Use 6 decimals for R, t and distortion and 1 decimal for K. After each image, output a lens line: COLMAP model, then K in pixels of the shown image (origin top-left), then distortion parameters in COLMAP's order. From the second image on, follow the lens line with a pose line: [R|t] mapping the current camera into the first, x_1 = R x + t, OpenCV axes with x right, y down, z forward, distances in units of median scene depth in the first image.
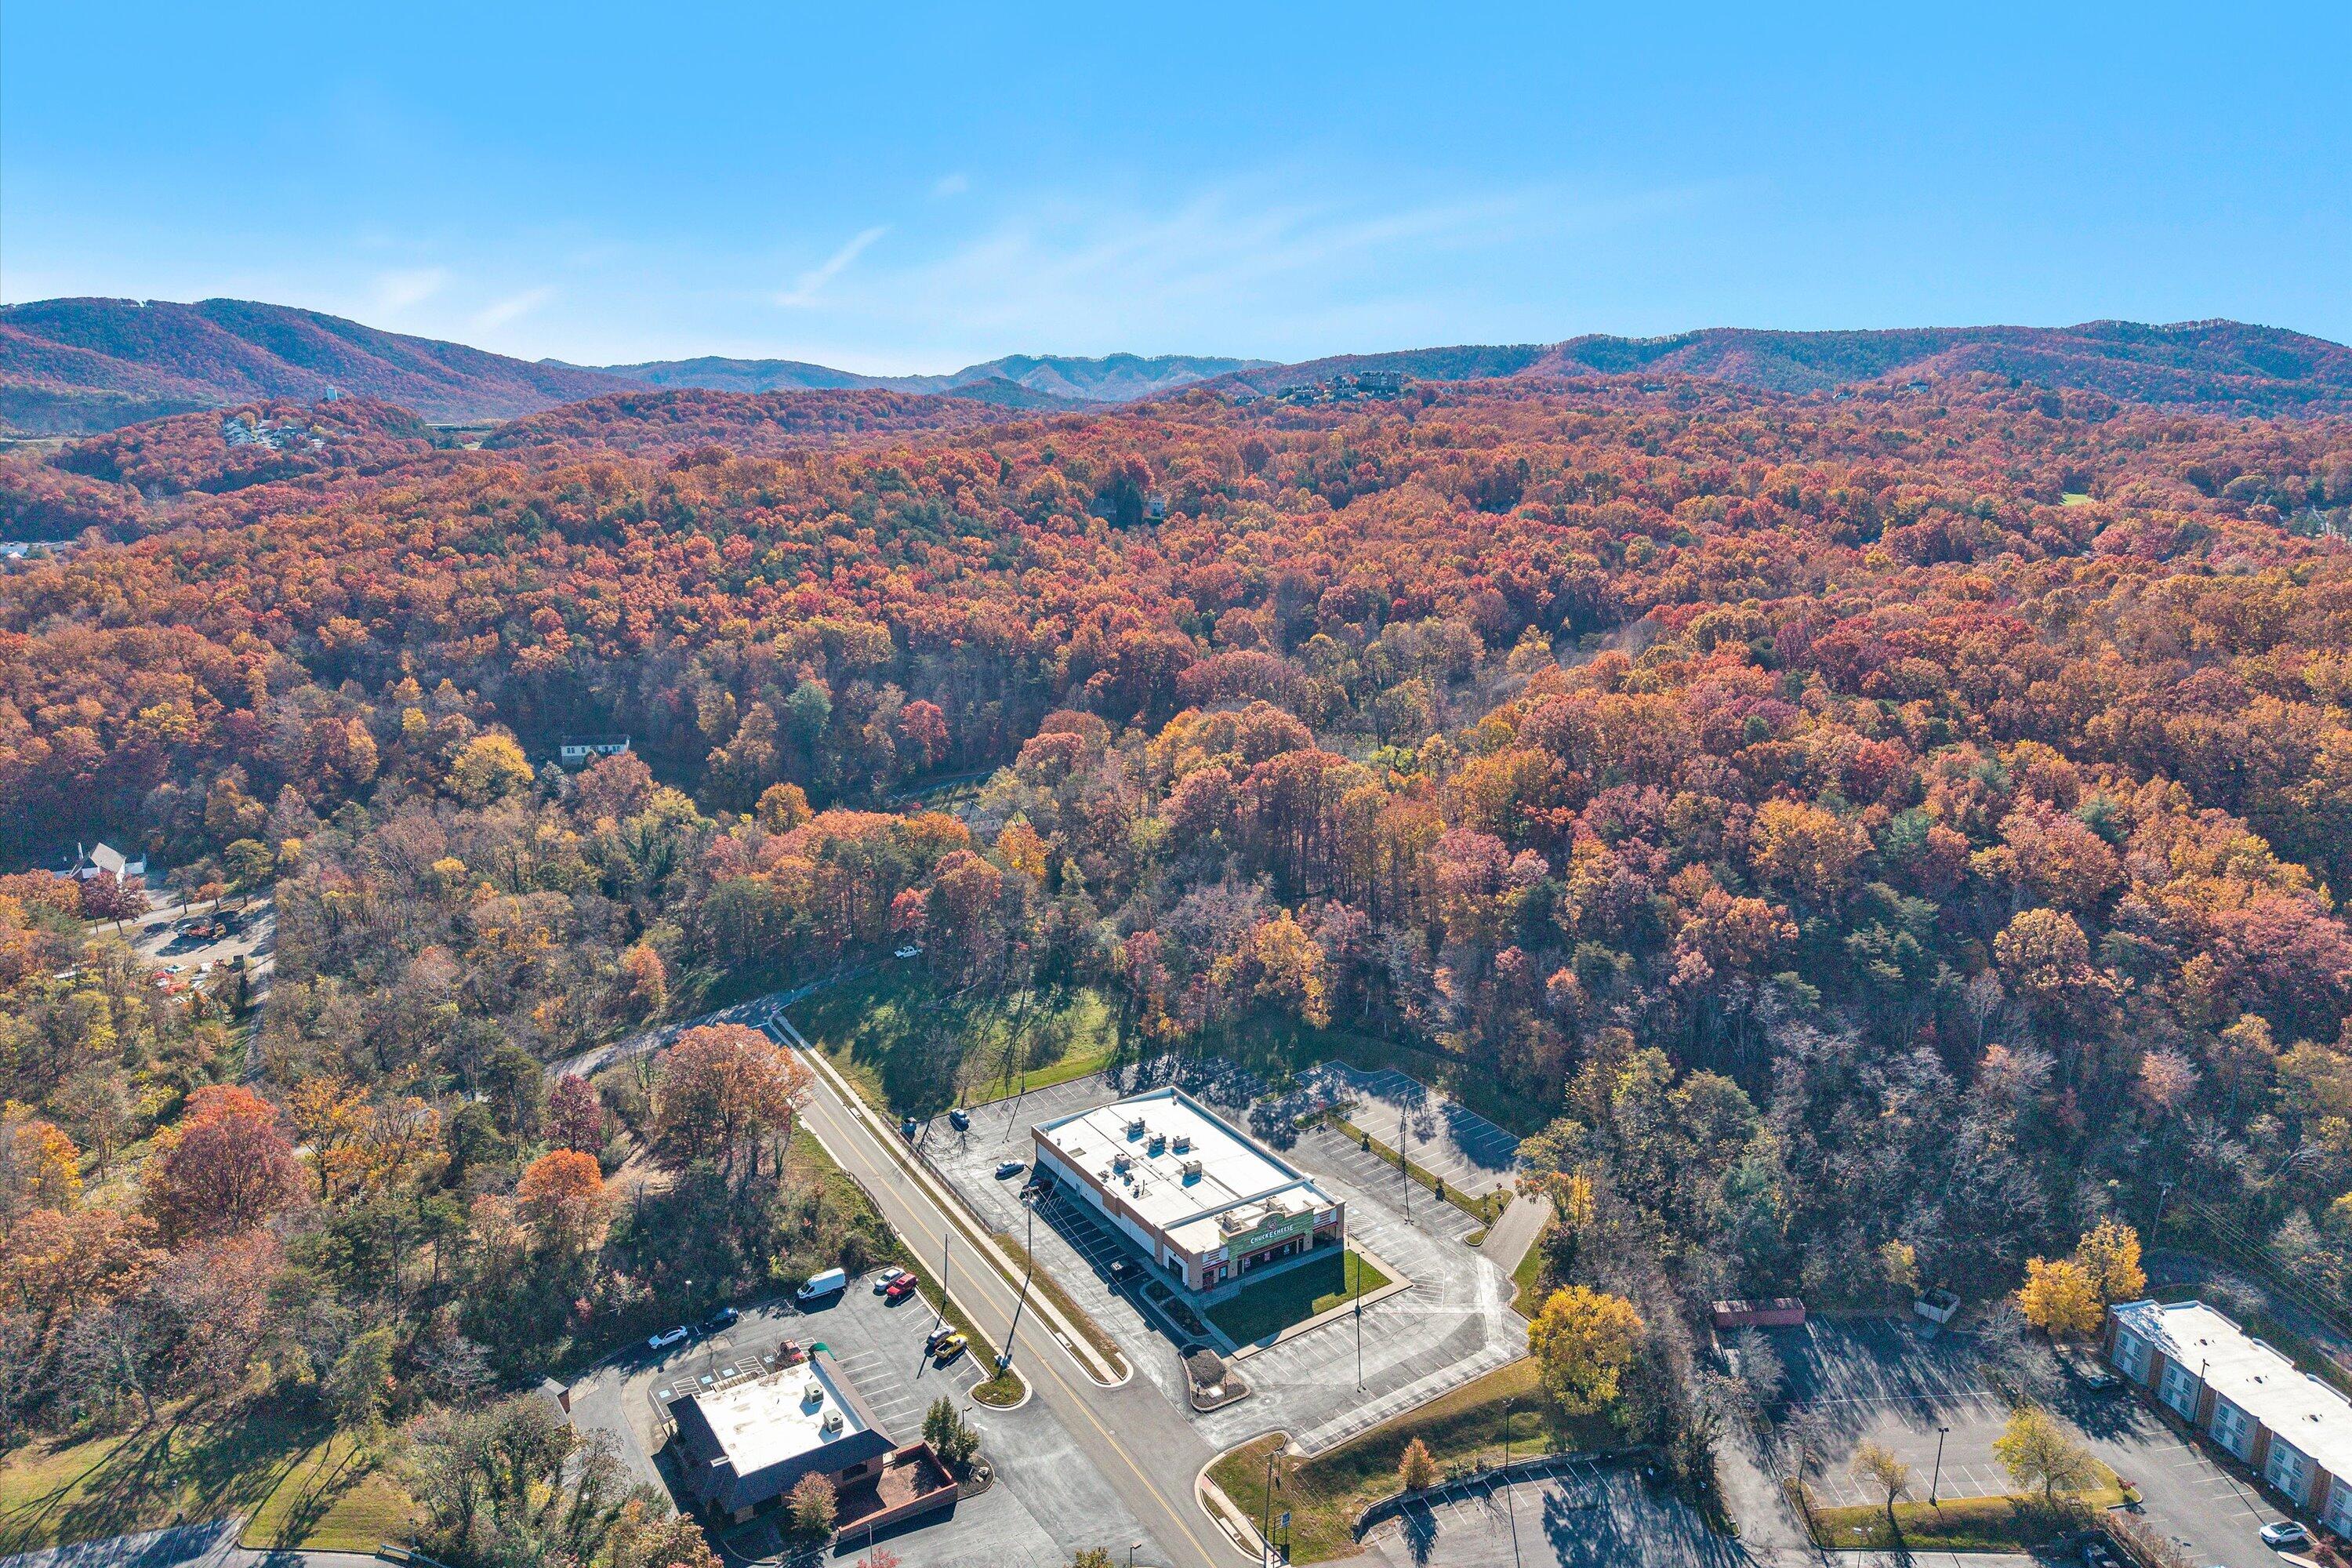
lens RADIAL K [[1581.2, 0, 1172.7], [0, 1581.2, 780.0], [0, 0, 1]] dist [0.020351, -0.012569]
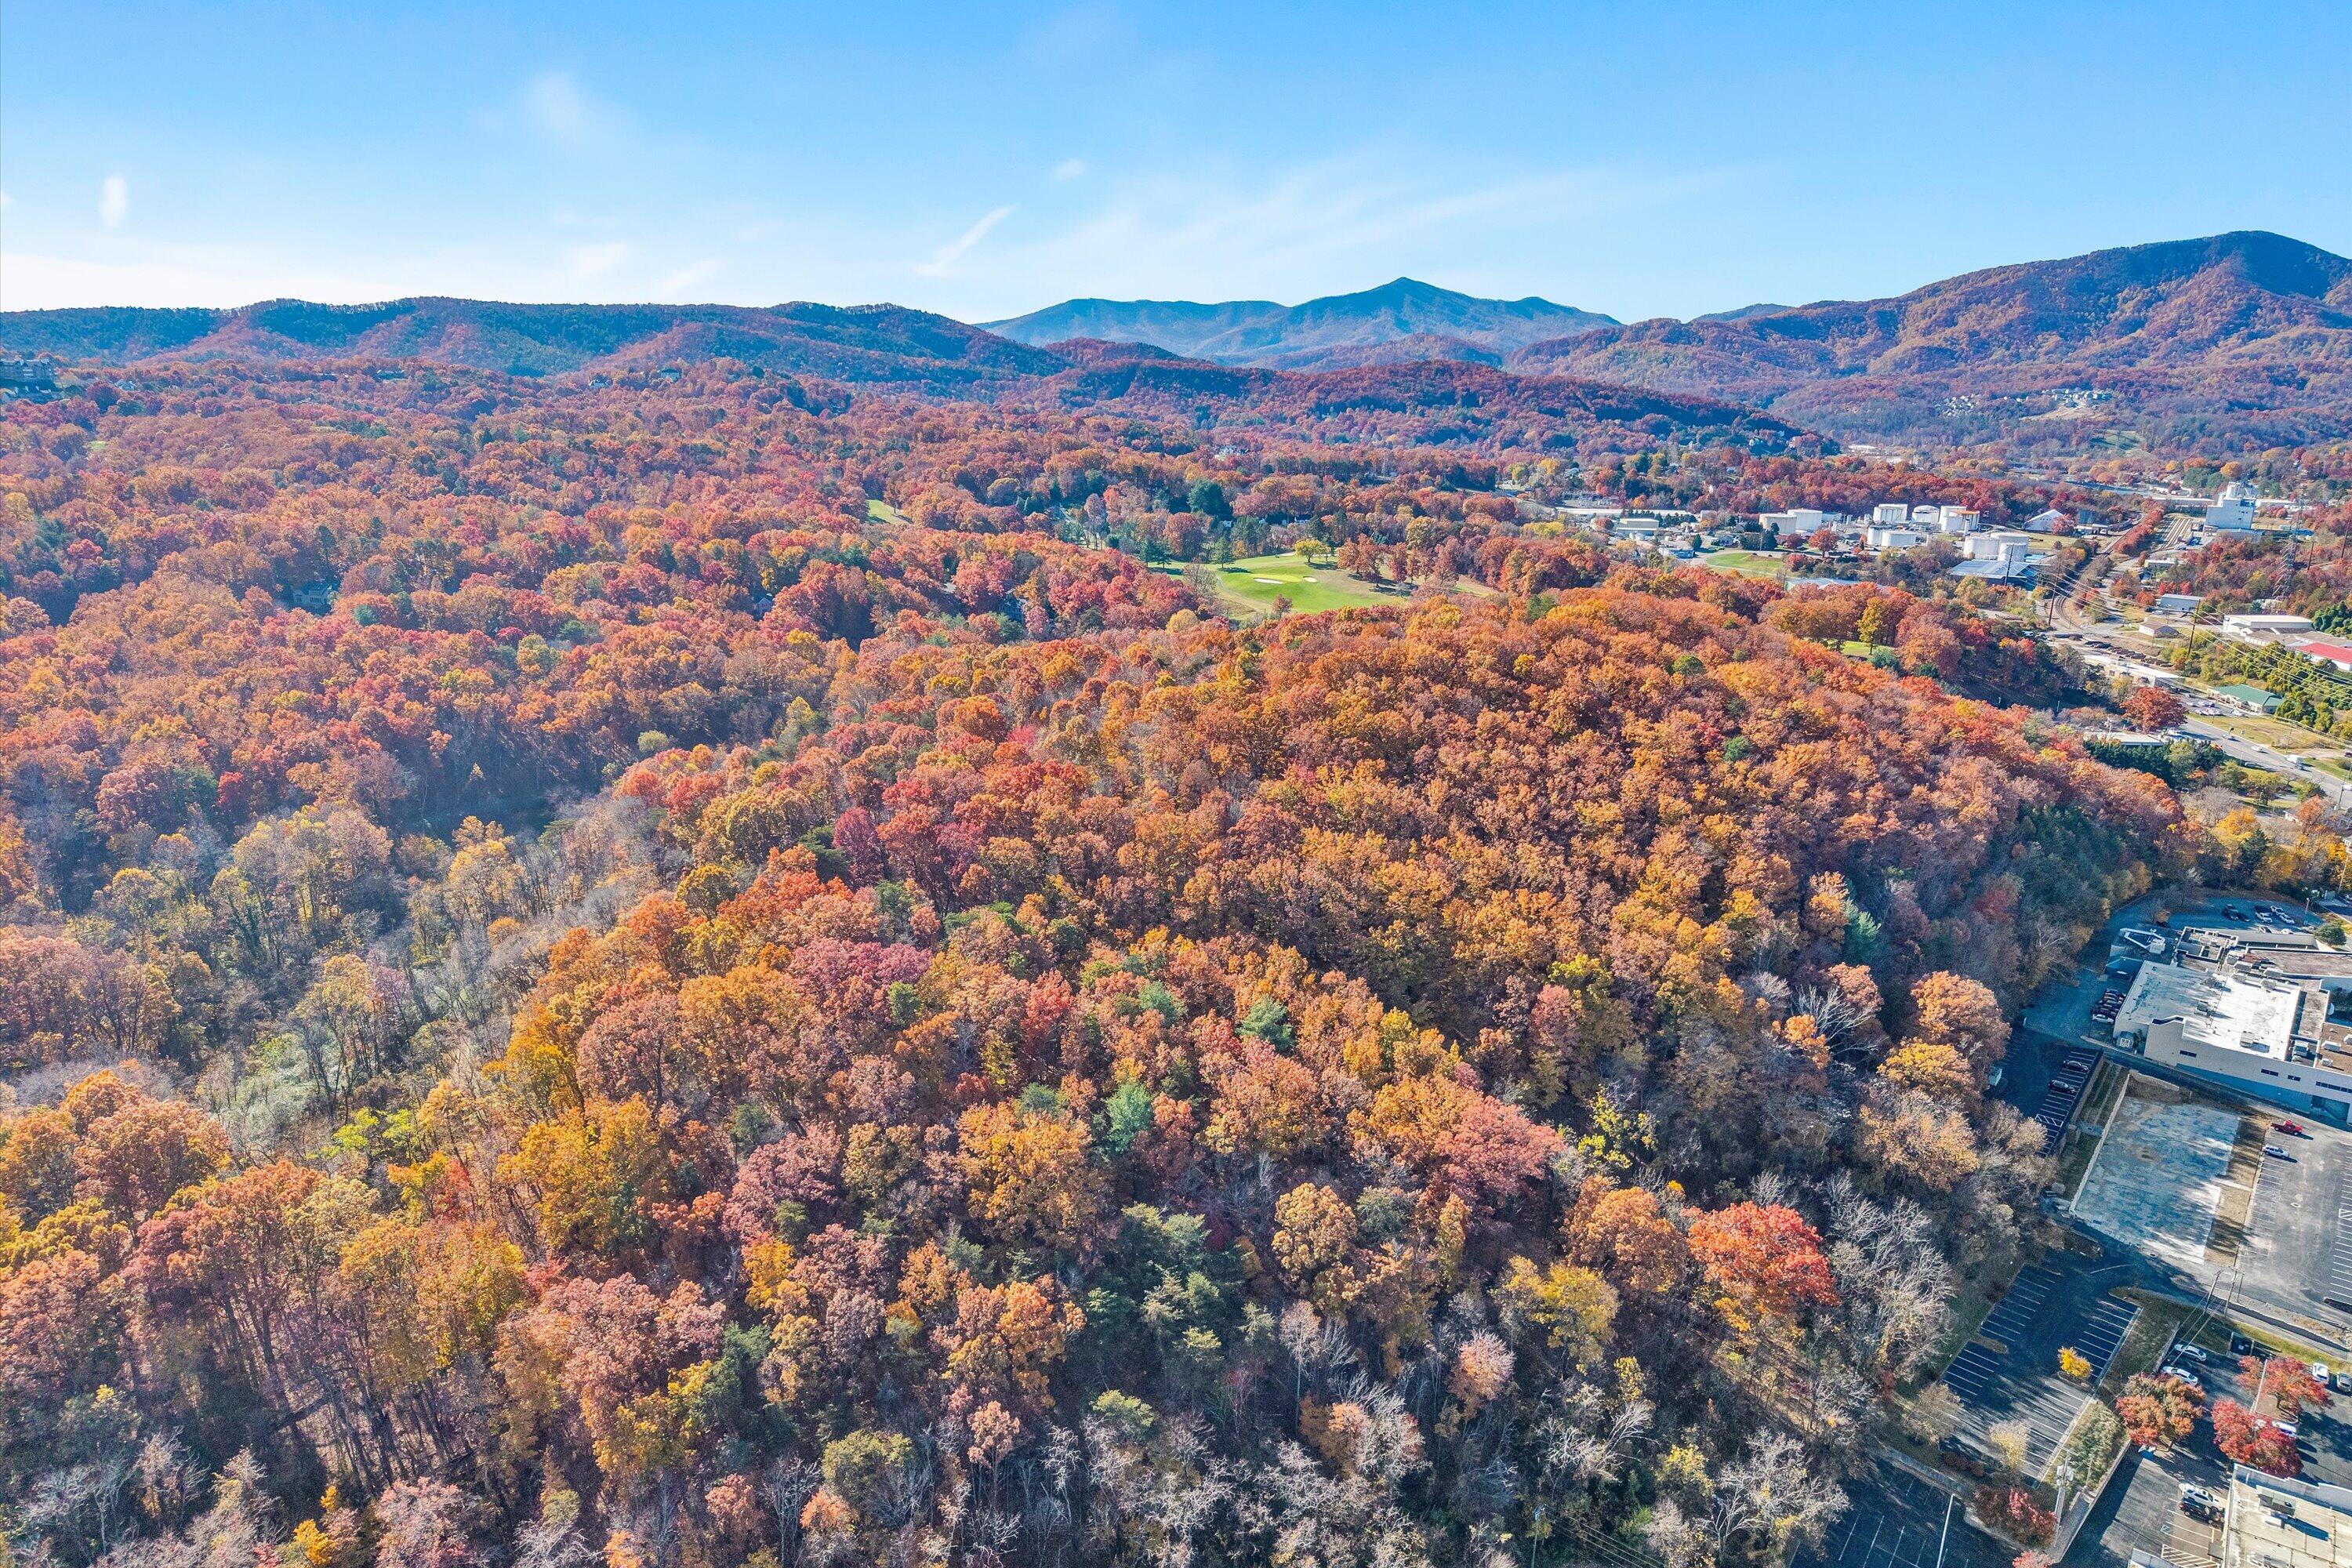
lens RADIAL K [[1581.2, 0, 1178.4], [0, 1581.2, 793.9], [0, 0, 1]] dist [0.020351, -0.012569]
pose [[0.731721, -0.181543, 0.656983, -0.013733], [0.161988, 0.982579, 0.091098, -0.082872], [-0.662076, 0.039765, 0.748381, 0.142493]]
